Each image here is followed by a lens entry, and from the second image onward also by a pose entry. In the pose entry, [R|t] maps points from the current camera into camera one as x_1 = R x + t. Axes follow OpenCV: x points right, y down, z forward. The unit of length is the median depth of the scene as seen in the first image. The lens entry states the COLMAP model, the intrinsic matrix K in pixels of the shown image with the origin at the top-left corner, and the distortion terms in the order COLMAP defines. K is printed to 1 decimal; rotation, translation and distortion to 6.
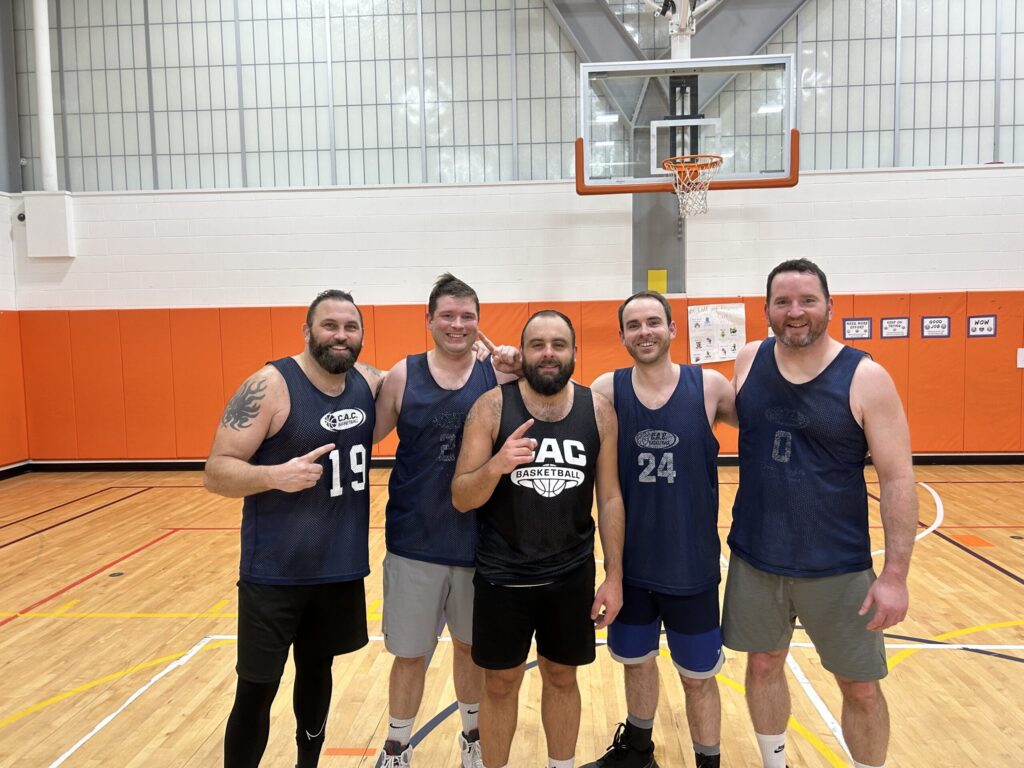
lens RADIAL K [[779.7, 0, 504.9], [0, 779.7, 379.6], [0, 0, 1]] dist [0.009563, -0.033777]
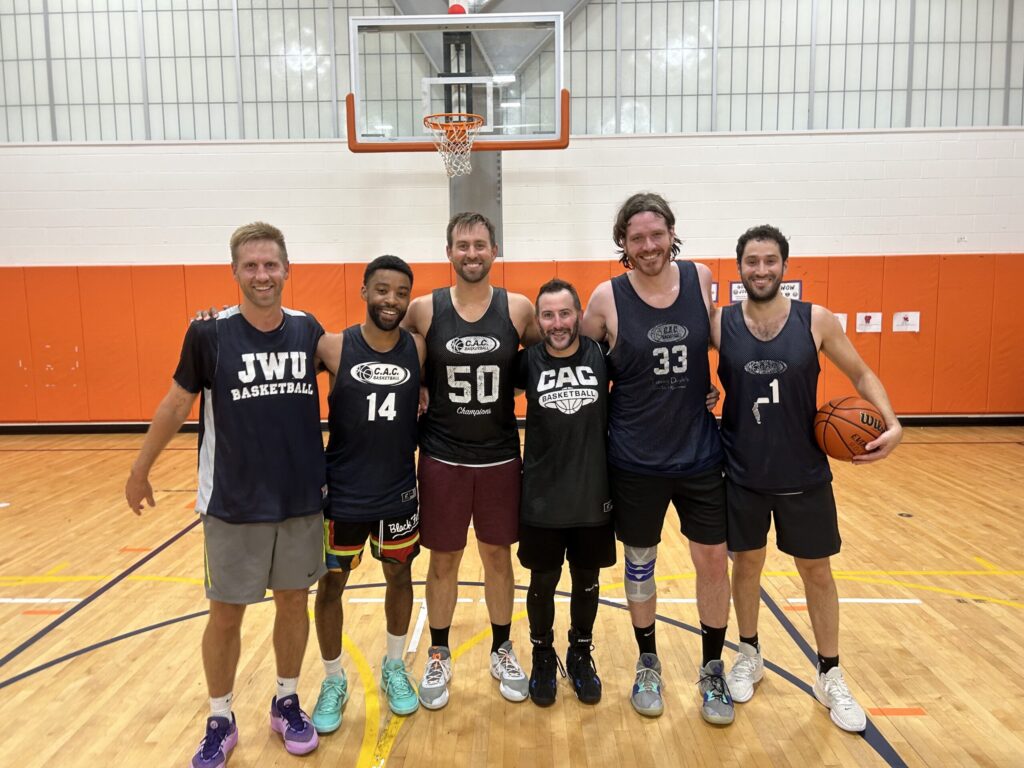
lens RADIAL K [[779.7, 0, 511.1], [0, 779.7, 363.8], [0, 0, 1]] dist [0.009563, -0.033777]
pose [[0.998512, 0.003207, 0.054436, 0.190772], [-0.004595, 0.999667, 0.025396, 0.000813], [-0.054336, -0.025608, 0.998194, 0.006712]]
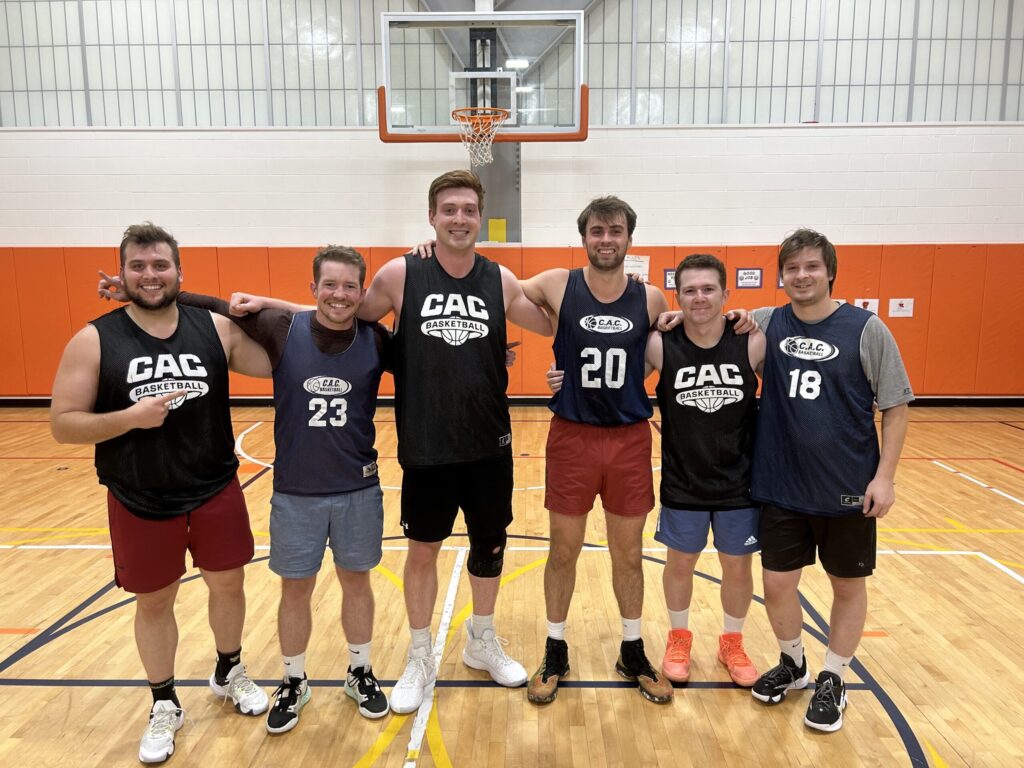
lens RADIAL K [[779.7, 0, 524.0], [0, 779.7, 390.2], [0, 0, 1]] dist [0.009563, -0.033777]
pose [[0.997983, 0.008207, 0.062943, 0.173397], [-0.013230, 0.996722, 0.079818, 0.003963], [-0.062082, -0.080489, 0.994820, -0.054369]]
